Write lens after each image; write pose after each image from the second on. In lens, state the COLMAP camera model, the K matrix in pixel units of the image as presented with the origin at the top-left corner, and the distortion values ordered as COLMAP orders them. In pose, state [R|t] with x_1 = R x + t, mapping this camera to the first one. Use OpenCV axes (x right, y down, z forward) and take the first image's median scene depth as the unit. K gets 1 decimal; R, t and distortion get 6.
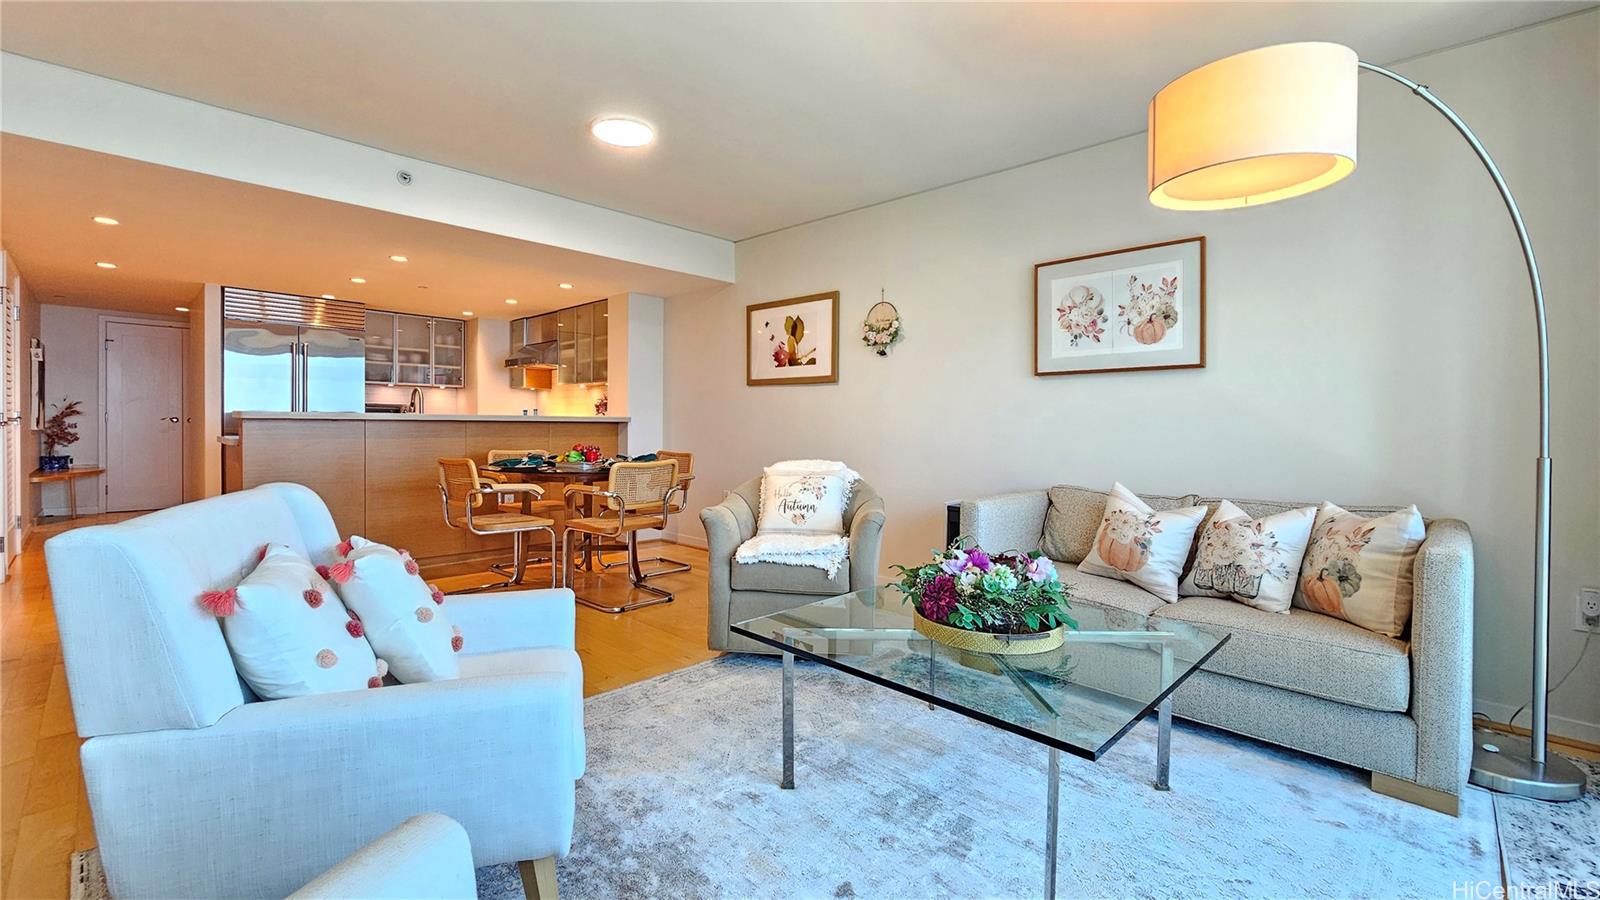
lens RADIAL K [[659.9, 0, 804.3], [0, 659.9, 435.3], [0, 0, 1]] dist [-0.006174, 0.001554]
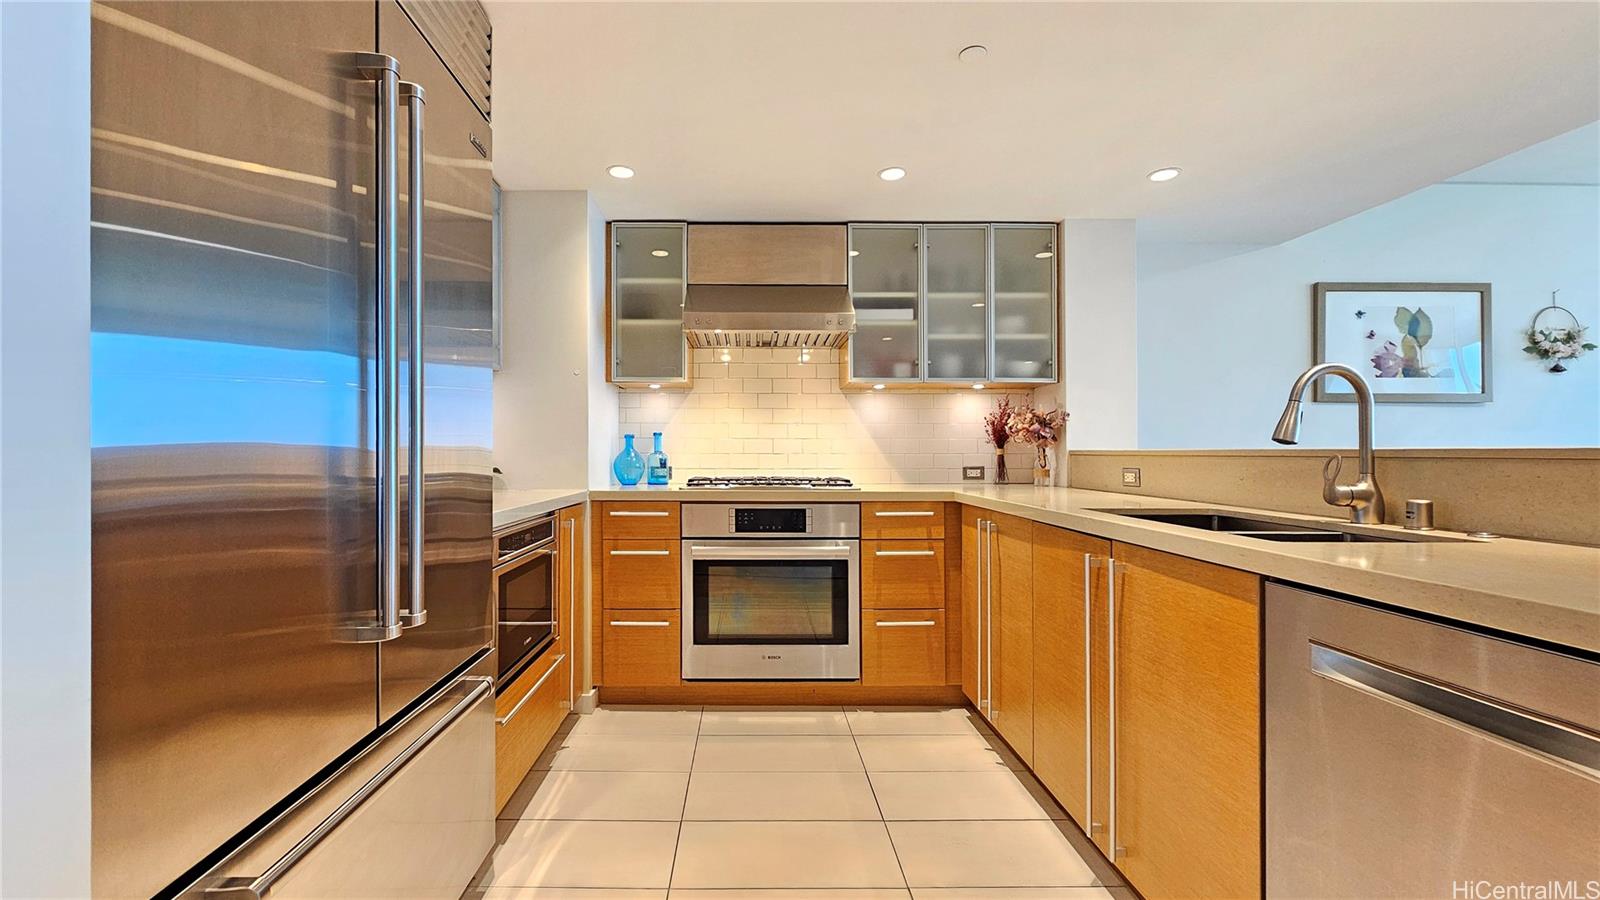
lens RADIAL K [[659.9, 0, 797.5], [0, 659.9, 460.4], [0, 0, 1]] dist [-0.006174, 0.001554]
pose [[0.718442, -0.019377, 0.695317, -0.987822], [0.024960, 0.999686, 0.002068, -0.032420], [-0.695139, 0.015869, 0.718700, 0.943555]]
